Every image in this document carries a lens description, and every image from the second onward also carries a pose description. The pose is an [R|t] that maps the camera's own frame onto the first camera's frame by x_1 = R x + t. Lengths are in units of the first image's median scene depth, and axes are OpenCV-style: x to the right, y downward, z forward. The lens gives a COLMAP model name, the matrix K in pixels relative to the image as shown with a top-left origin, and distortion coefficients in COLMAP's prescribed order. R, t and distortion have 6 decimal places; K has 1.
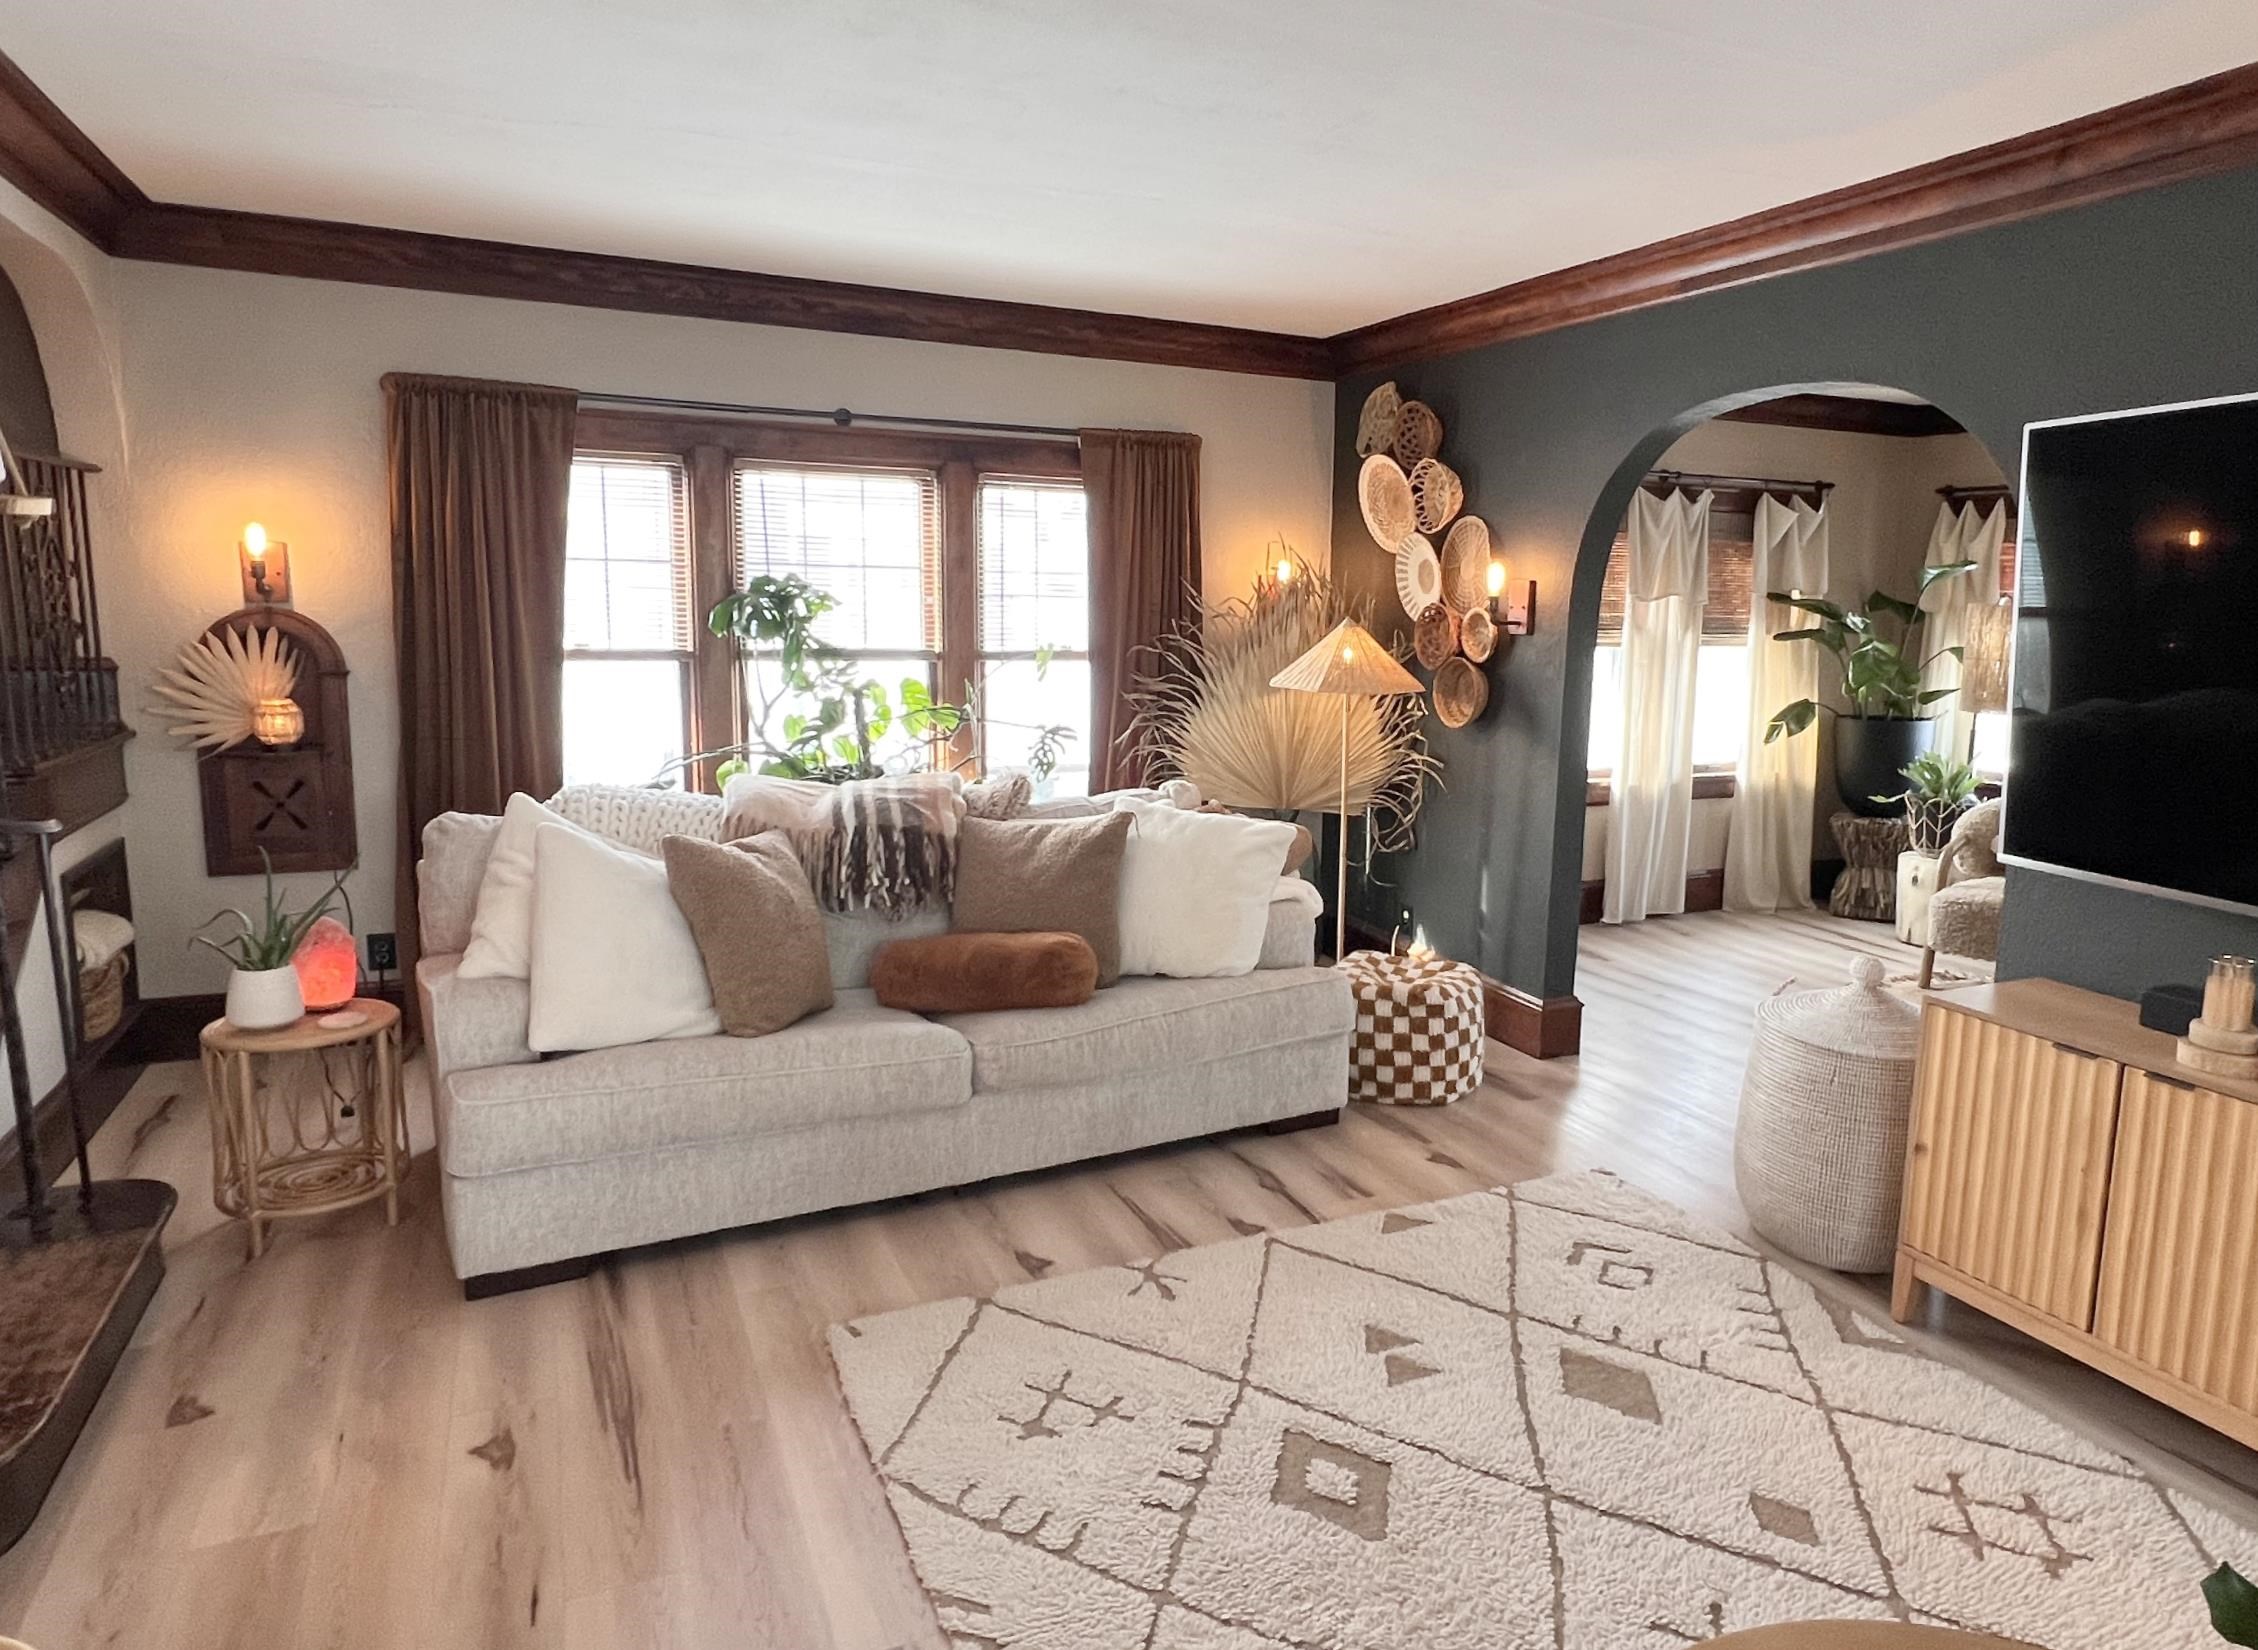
lens RADIAL K [[1426.4, 0, 1247.5], [0, 1426.4, 797.7], [0, 0, 1]] dist [-0.000277, -0.003864]
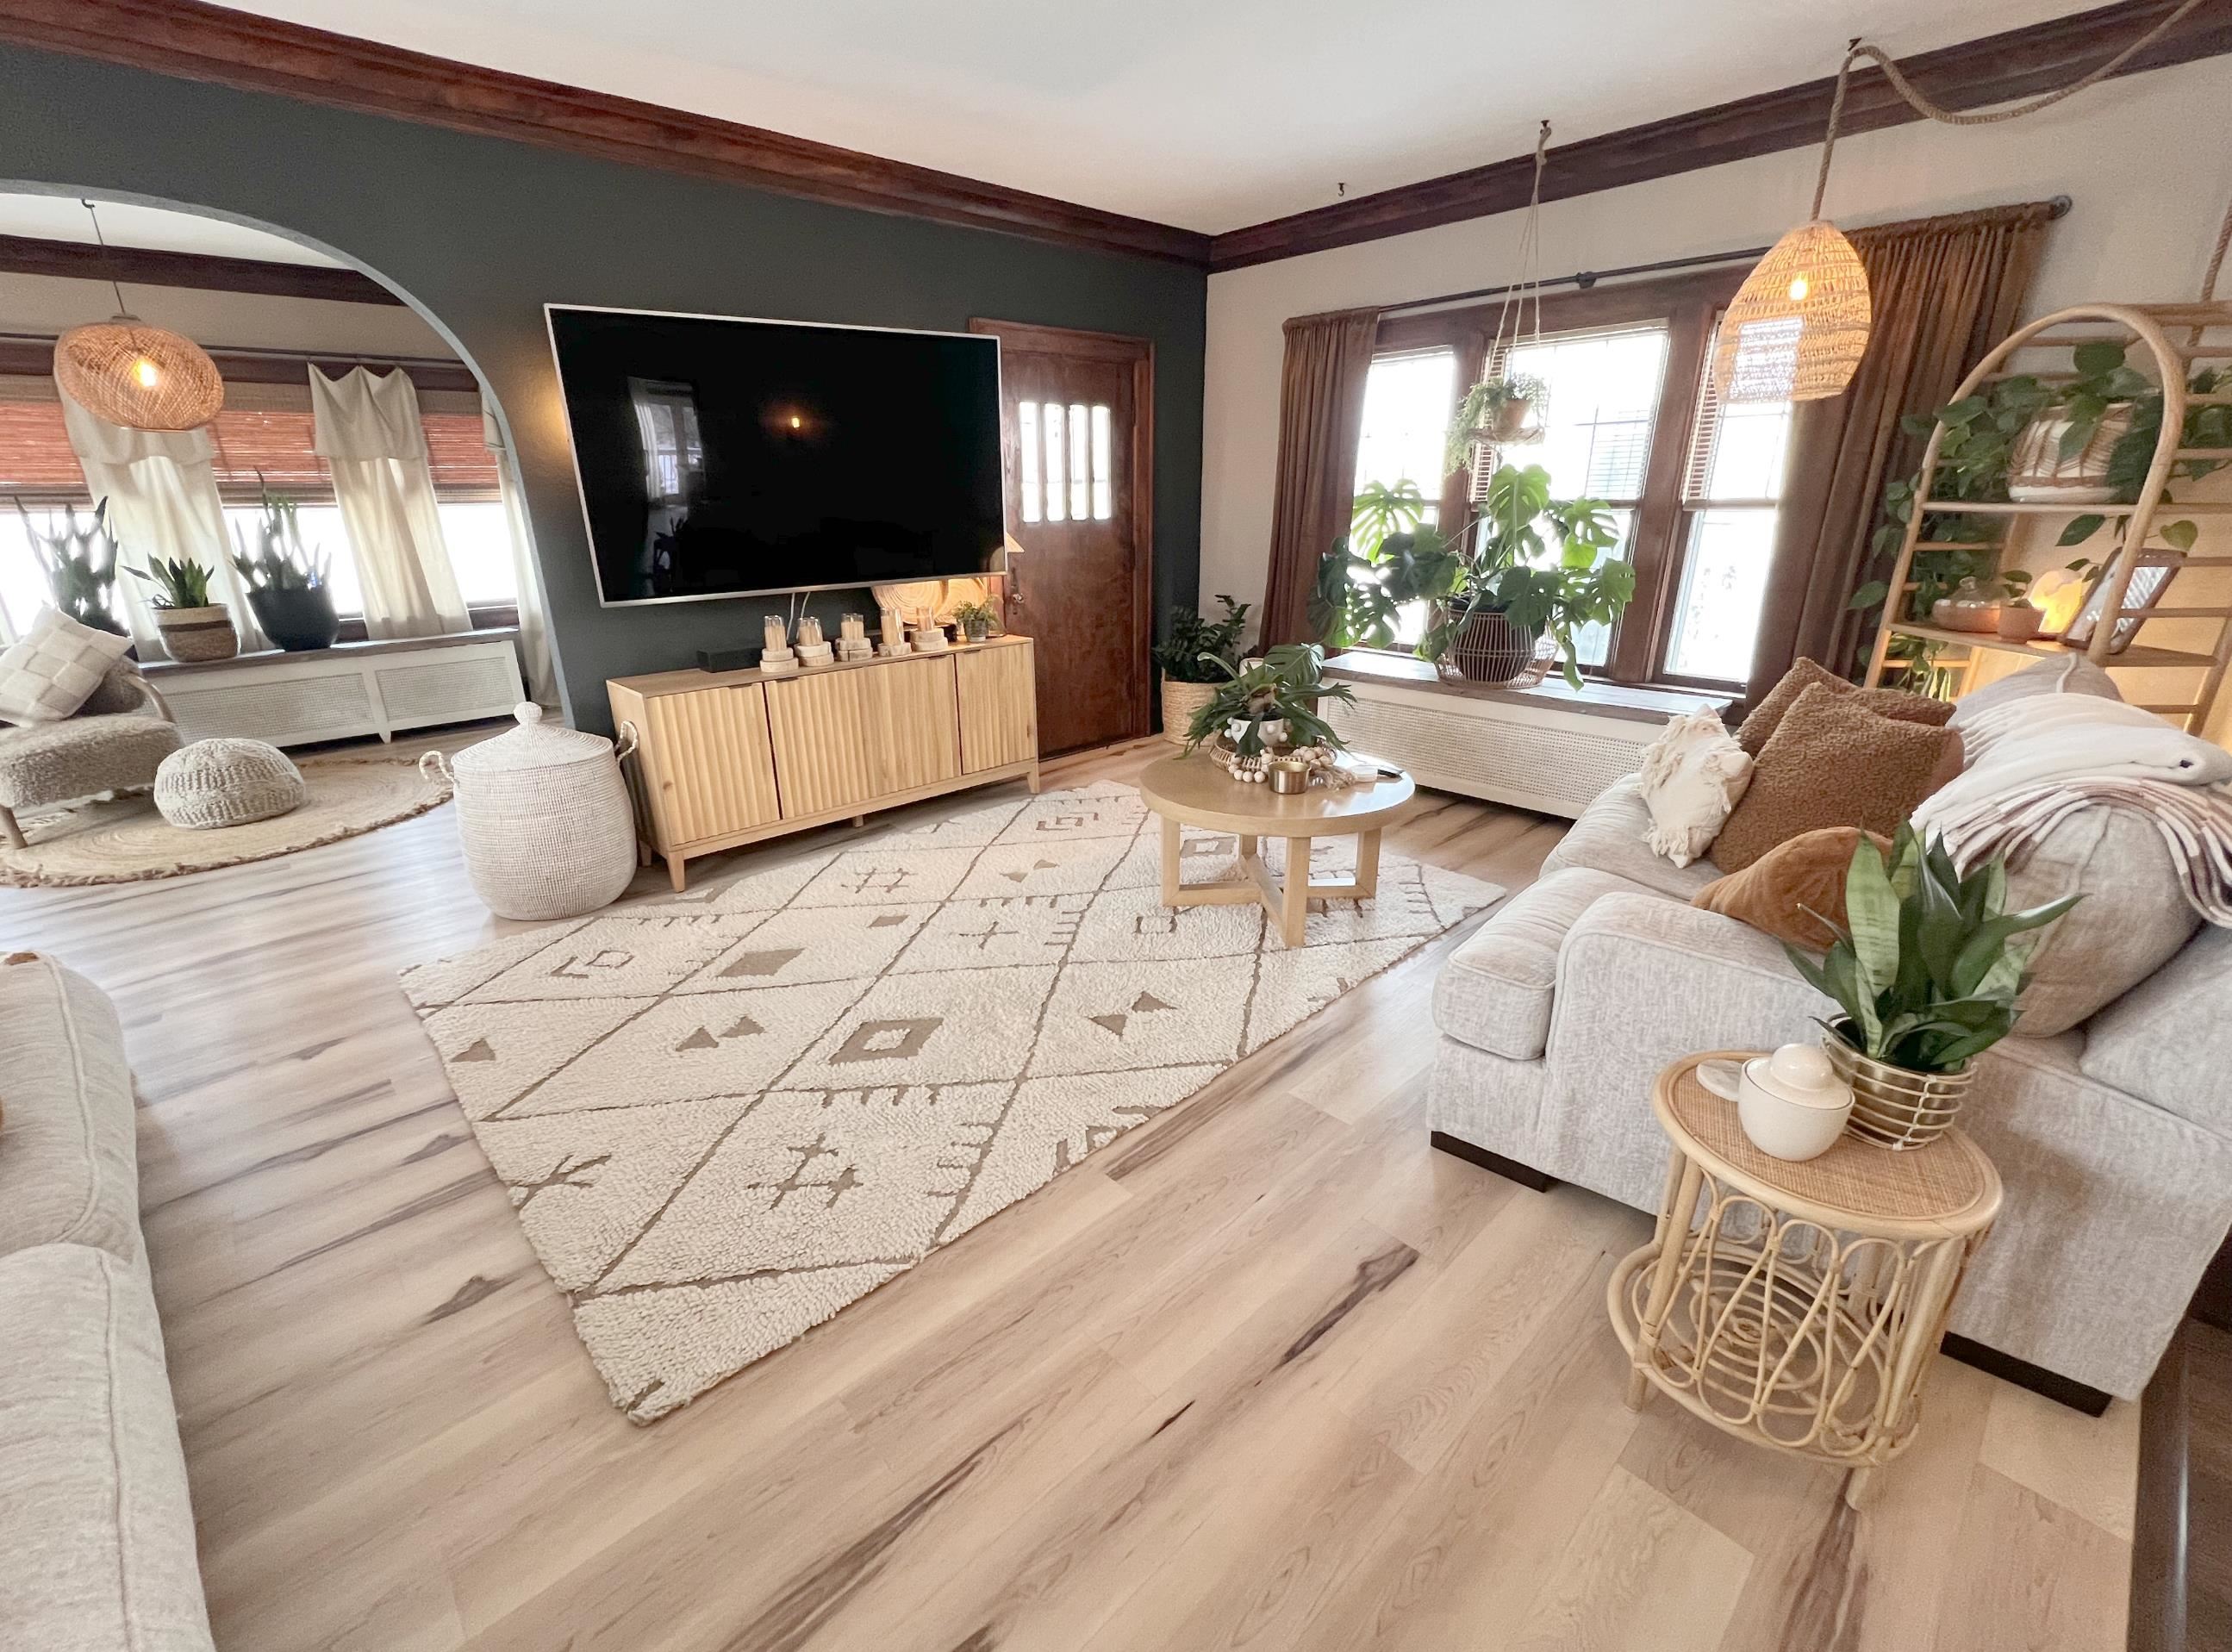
lens RADIAL K [[946.3, 0, 1092.1], [0, 946.3, 830.9], [0, 0, 1]] dist [-0.000103, -0.000413]
pose [[-0.272126, -0.345696, 0.898021, -0.421959], [0.145303, 0.907777, 0.393483, -0.041983], [-0.951228, 0.237562, -0.196799, 0.483198]]
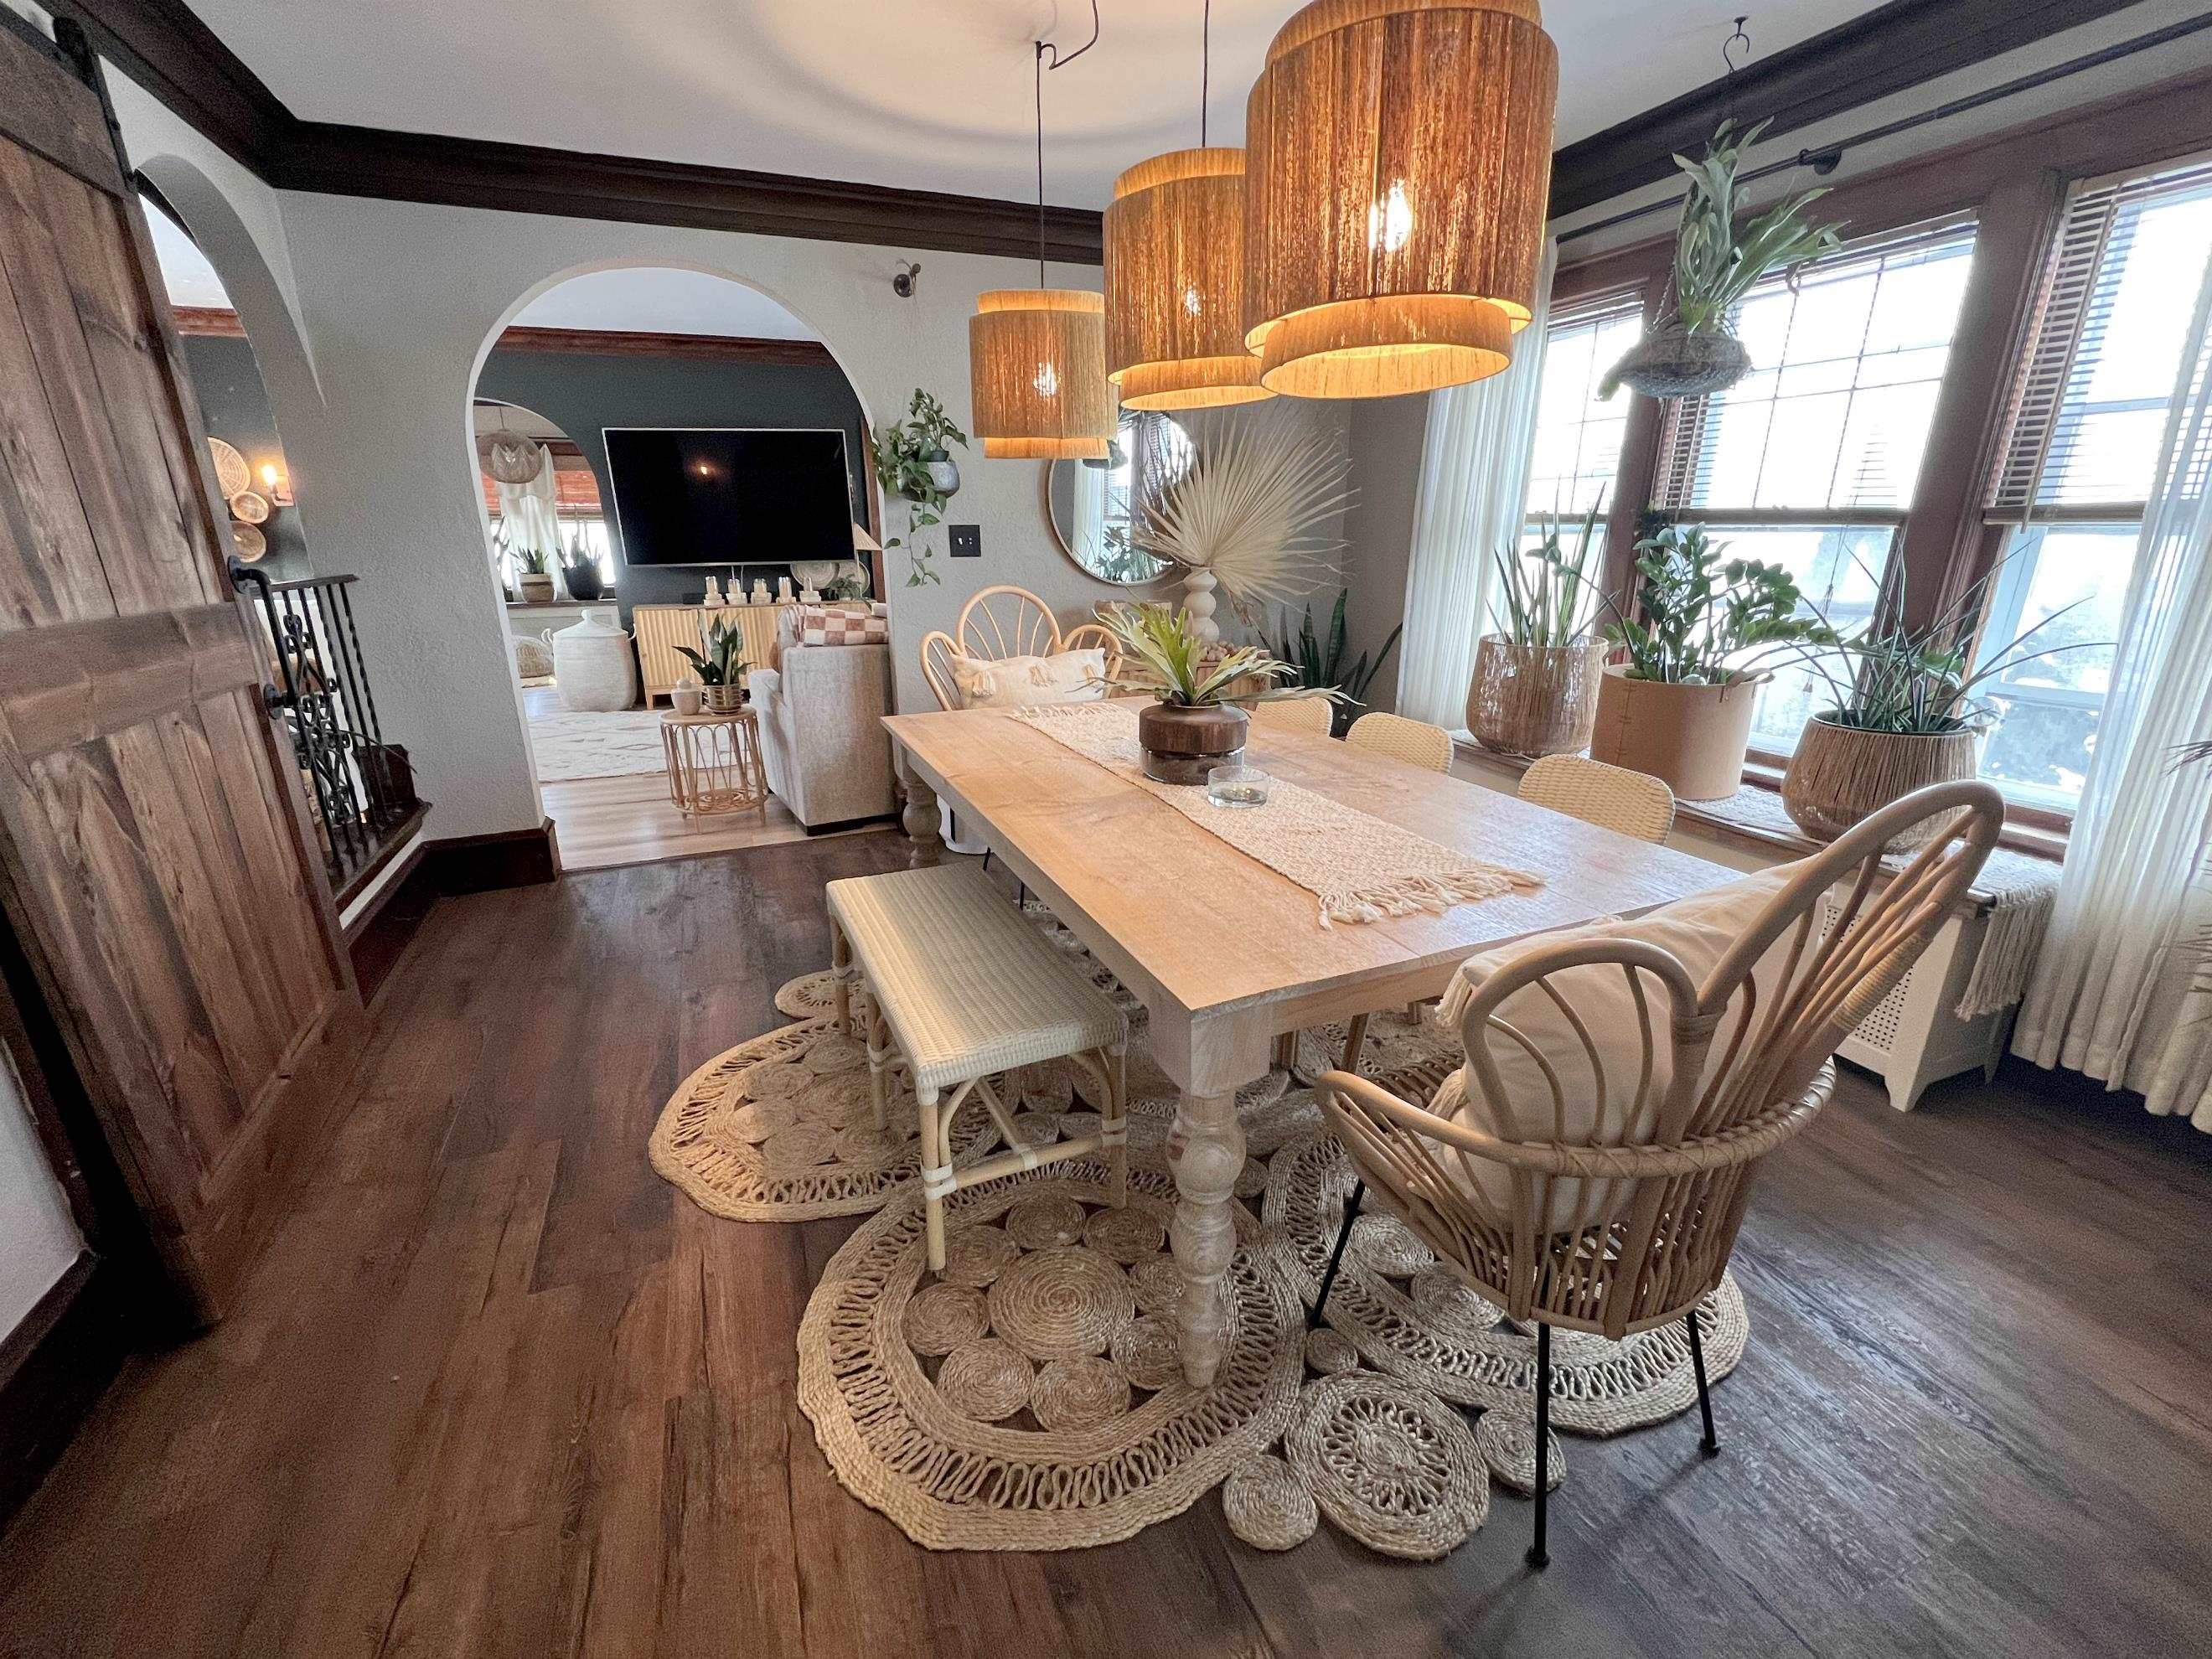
lens RADIAL K [[949.0, 0, 1105.5], [0, 949.0, 832.3], [0, 0, 1]] dist [0.000111, 0.000017]
pose [[0.085571, -0.328398, 0.940655, -1.066700], [0.151242, 0.937459, 0.313523, 0.063588], [-0.984786, 0.115438, 0.129887, -0.199759]]
